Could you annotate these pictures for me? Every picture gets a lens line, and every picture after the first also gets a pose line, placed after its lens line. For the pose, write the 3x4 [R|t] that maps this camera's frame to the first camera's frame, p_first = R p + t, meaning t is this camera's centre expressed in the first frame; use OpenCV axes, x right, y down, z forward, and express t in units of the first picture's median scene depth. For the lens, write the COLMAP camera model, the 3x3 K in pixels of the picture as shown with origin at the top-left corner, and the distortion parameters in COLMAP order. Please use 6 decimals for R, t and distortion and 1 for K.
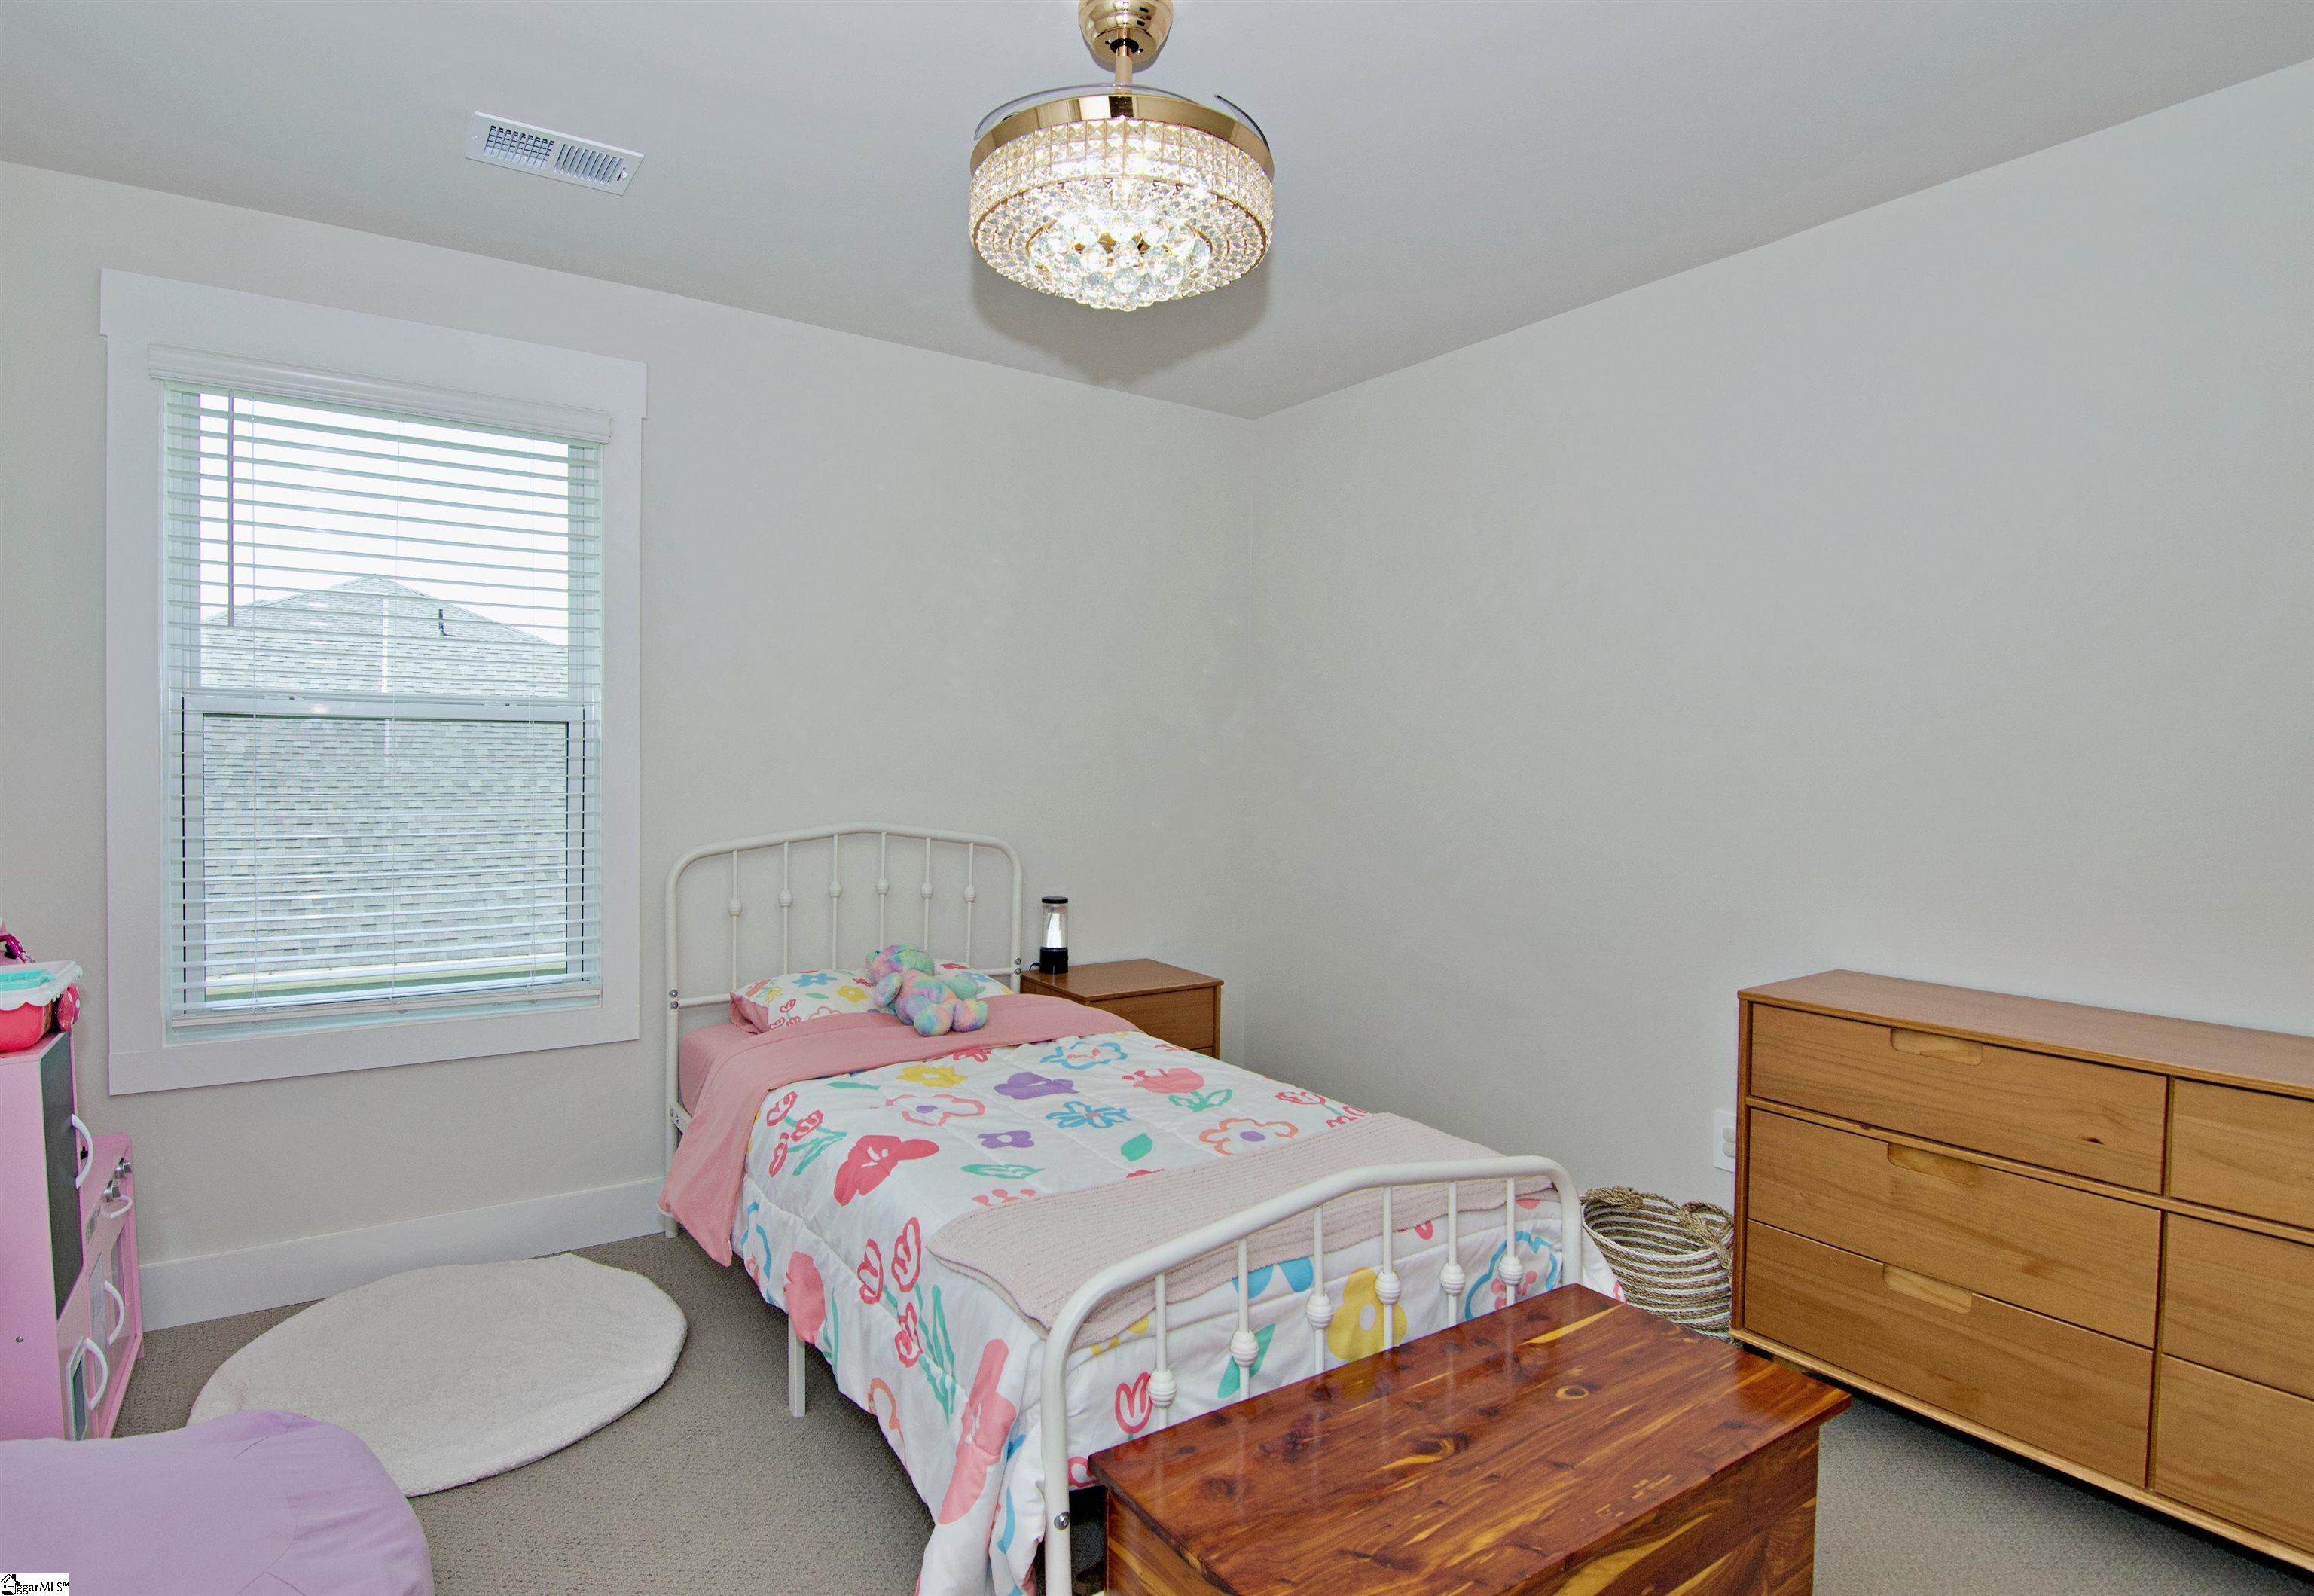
lens RADIAL K [[1185.0, 0, 1157.0], [0, 1185.0, 798.0], [0, 0, 1]] dist [-0.031689, -0.000384]
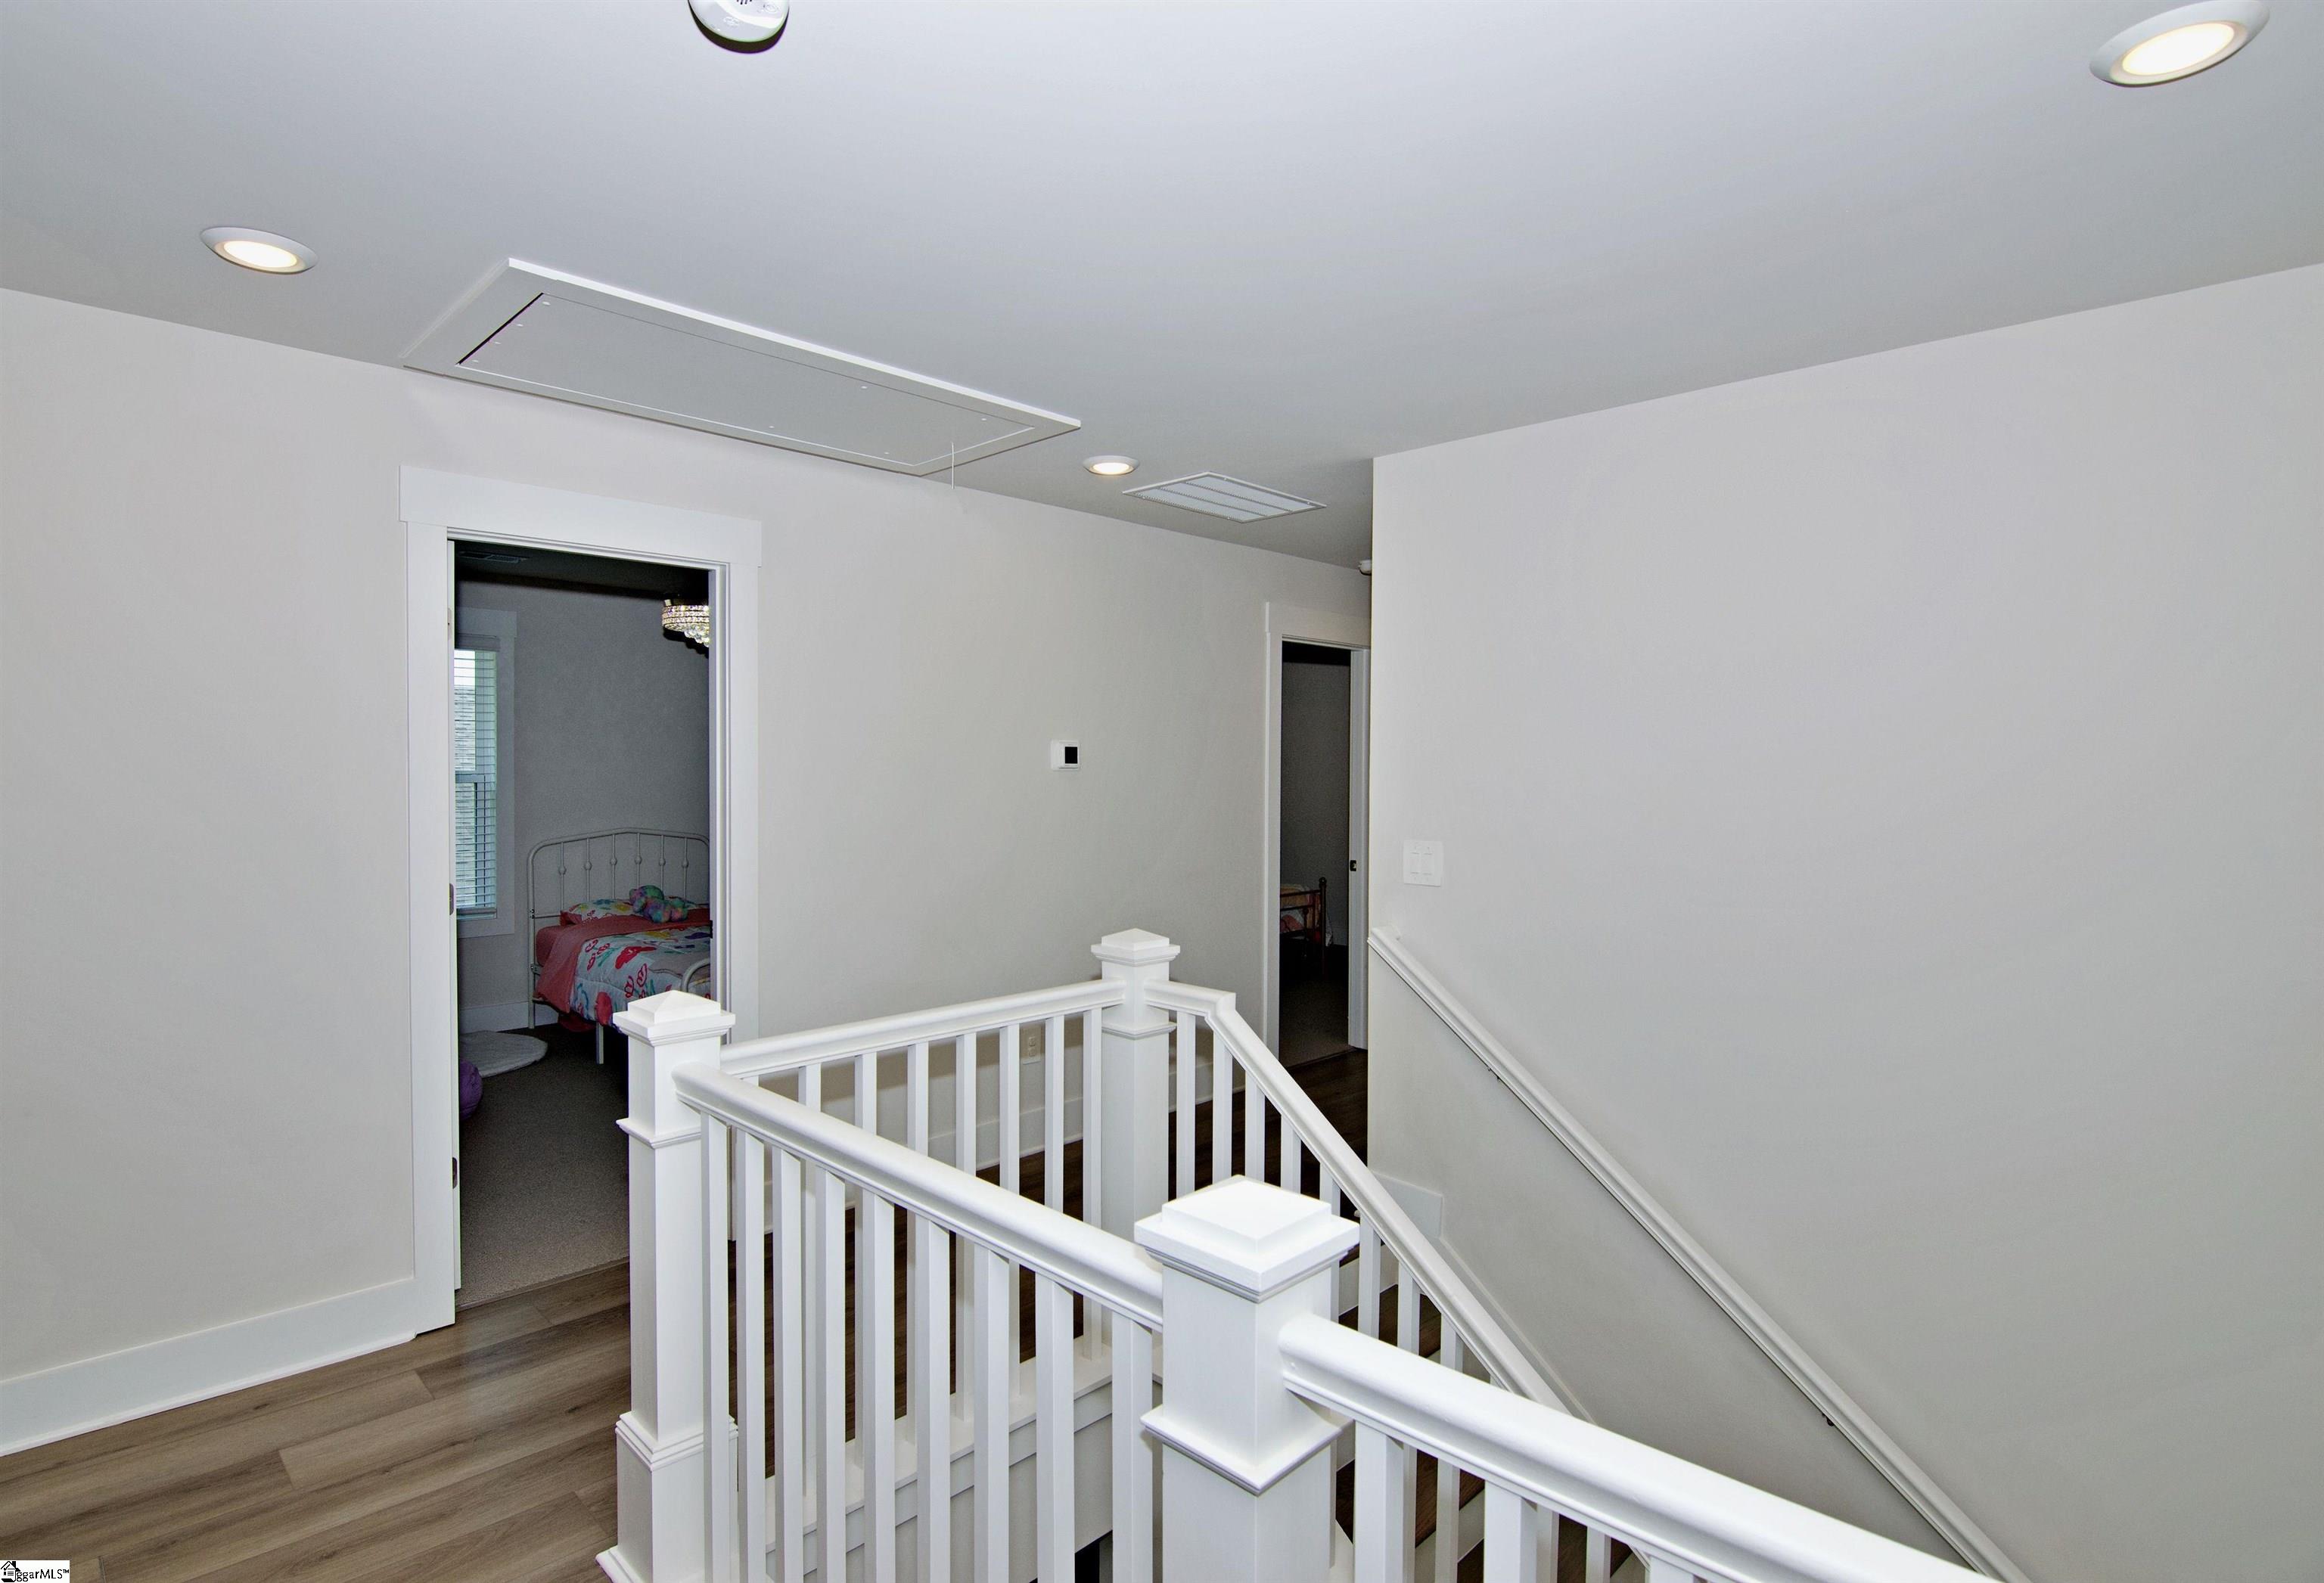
lens RADIAL K [[1225.6, 0, 1162.0], [0, 1225.6, 791.5], [0, 0, 1]] dist [-0.038945, -0.000233]
pose [[0.986158, -0.010543, 0.165474, 0.358229], [0.015314, 0.999502, -0.027584, 0.030145], [-0.165101, 0.029736, 0.985828, -1.395775]]
